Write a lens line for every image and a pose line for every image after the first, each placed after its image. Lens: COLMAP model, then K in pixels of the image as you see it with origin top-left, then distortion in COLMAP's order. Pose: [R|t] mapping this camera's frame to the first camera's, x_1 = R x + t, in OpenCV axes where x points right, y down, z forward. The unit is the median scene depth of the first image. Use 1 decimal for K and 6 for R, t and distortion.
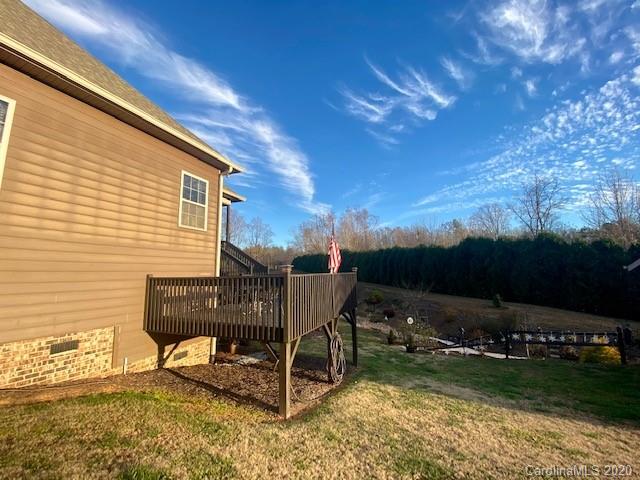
lens RADIAL K [[260.2, 0, 319.7], [0, 260.2, 237.2], [0, 0, 1]] dist [-0.000813, -0.012670]
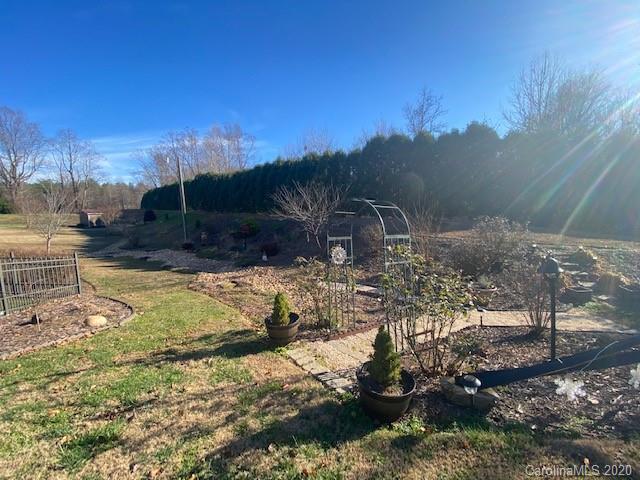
lens RADIAL K [[260.2, 0, 319.7], [0, 260.2, 237.2], [0, 0, 1]] dist [-0.000813, -0.012670]
pose [[0.898751, -0.065436, 0.433548, 0.100727], [-0.030687, 0.976989, 0.211072, 0.121479], [-0.437383, -0.203006, 0.876062, 0.385918]]
